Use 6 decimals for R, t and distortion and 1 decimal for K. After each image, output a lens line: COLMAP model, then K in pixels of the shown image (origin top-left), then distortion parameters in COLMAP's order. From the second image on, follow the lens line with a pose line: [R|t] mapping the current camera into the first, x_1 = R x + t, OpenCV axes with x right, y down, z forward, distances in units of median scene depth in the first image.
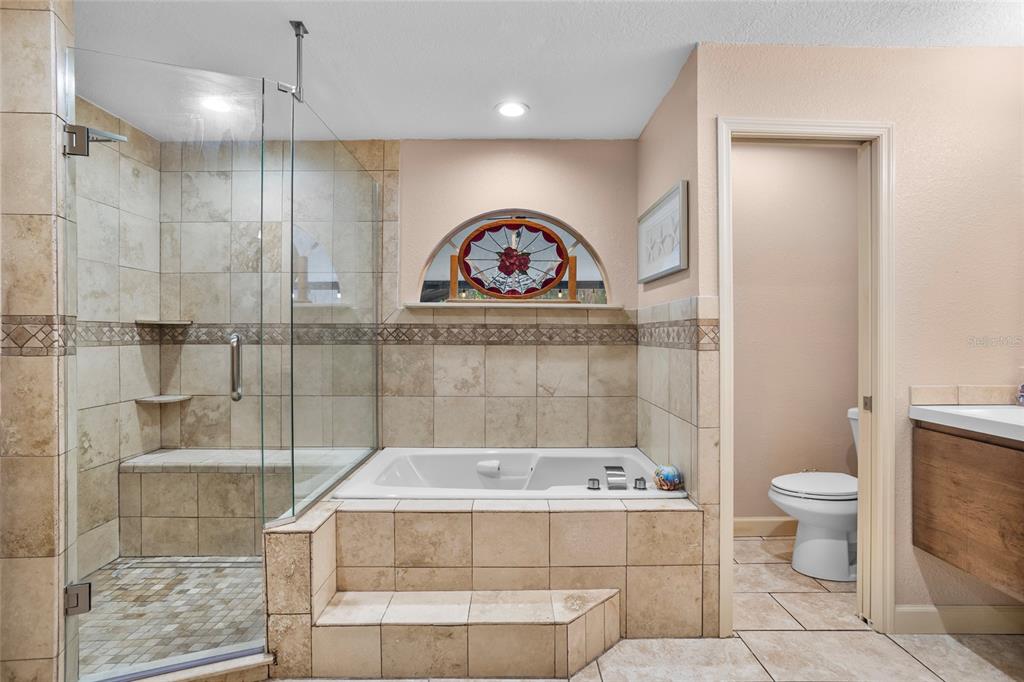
lens RADIAL K [[493.1, 0, 514.9], [0, 493.1, 337.5], [0, 0, 1]] dist [-0.052636, 0.030144]
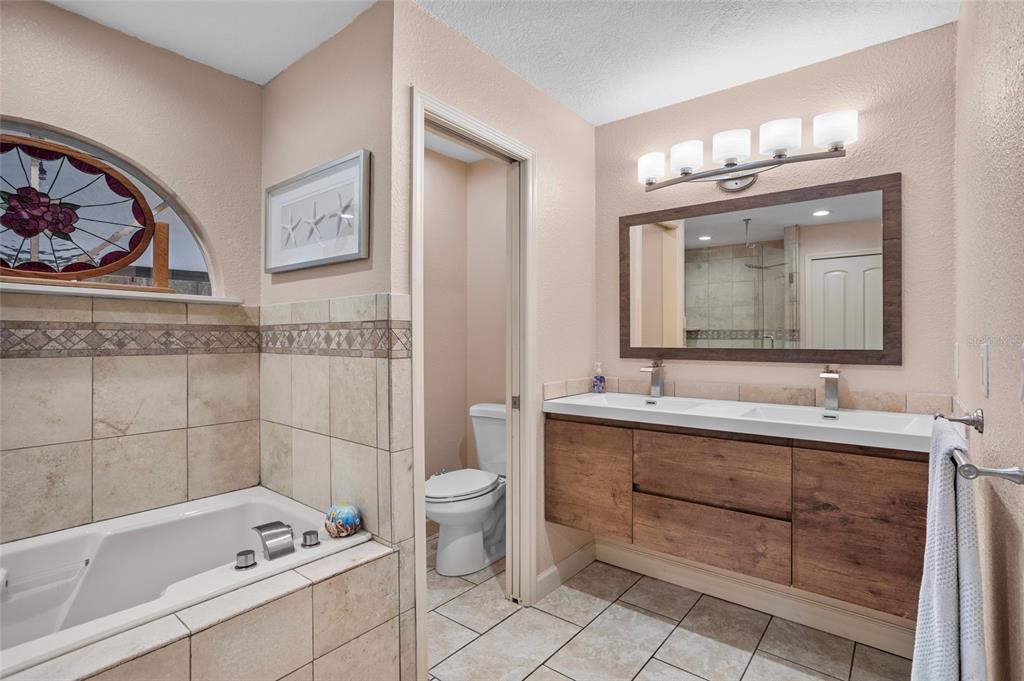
lens RADIAL K [[493.1, 0, 514.9], [0, 493.1, 337.0], [0, 0, 1]] dist [-0.052636, 0.030144]
pose [[0.632891, 0.001391, 0.774239, -0.117933], [0.004318, 0.999976, -0.005326, -0.004178], [-0.774229, 0.006714, 0.632871, 0.274023]]
